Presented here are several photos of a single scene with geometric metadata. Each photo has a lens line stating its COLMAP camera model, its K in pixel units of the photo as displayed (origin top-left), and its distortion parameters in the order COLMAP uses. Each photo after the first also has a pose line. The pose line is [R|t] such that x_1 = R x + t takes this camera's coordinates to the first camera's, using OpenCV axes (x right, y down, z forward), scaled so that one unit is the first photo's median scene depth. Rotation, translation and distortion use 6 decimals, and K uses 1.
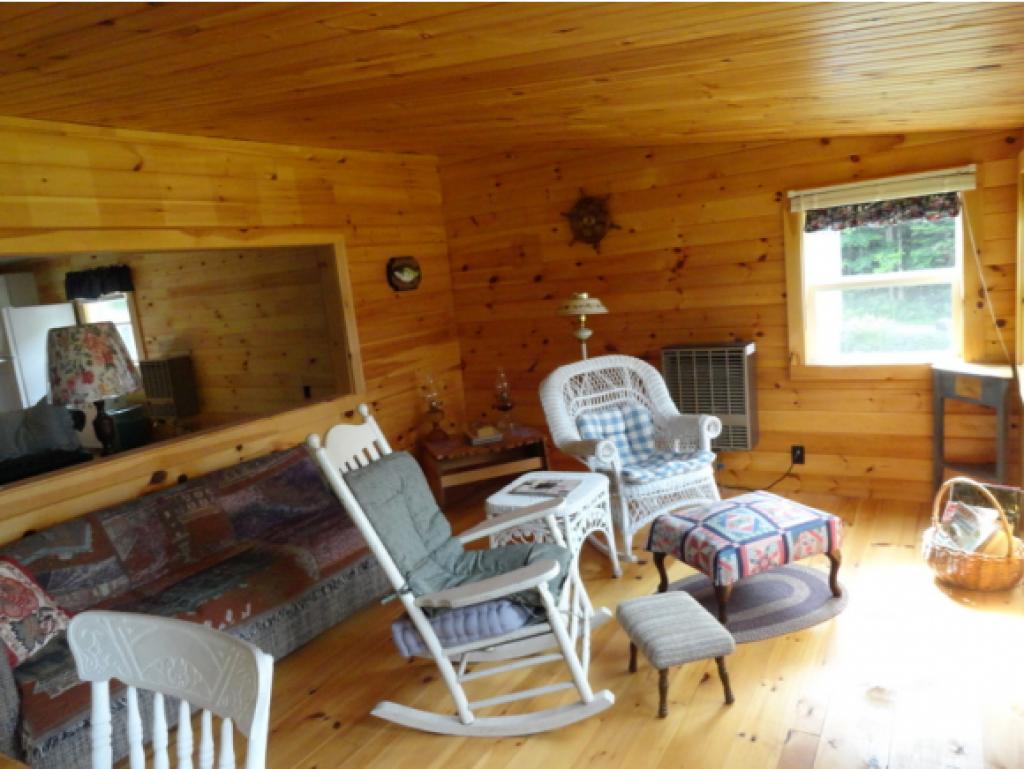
lens RADIAL K [[702.7, 0, 509.5], [0, 702.7, 383.0], [0, 0, 1]] dist [-0.004242, 0.006656]
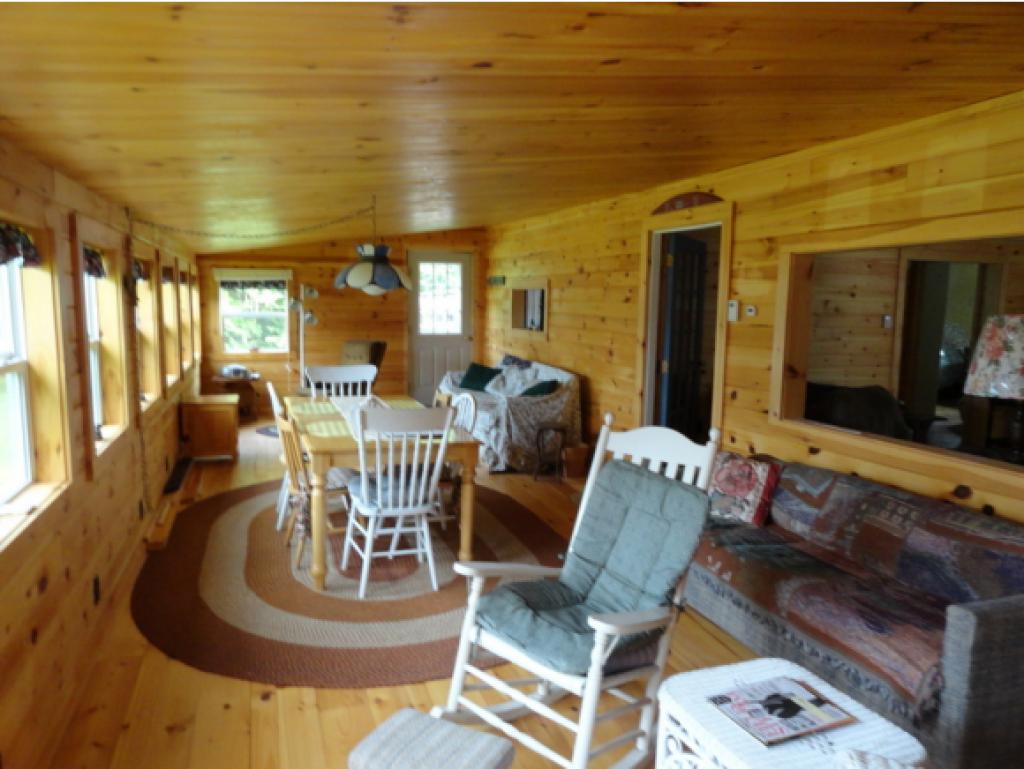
lens RADIAL K [[702.7, 0, 512.4], [0, 702.7, 387.6], [0, 0, 1]] dist [-0.004242, 0.006656]
pose [[-0.611053, 0.192644, -0.767791, 0.581069], [-0.069990, 0.952988, 0.294813, -0.245441], [0.788490, 0.233884, -0.568843, 1.164604]]
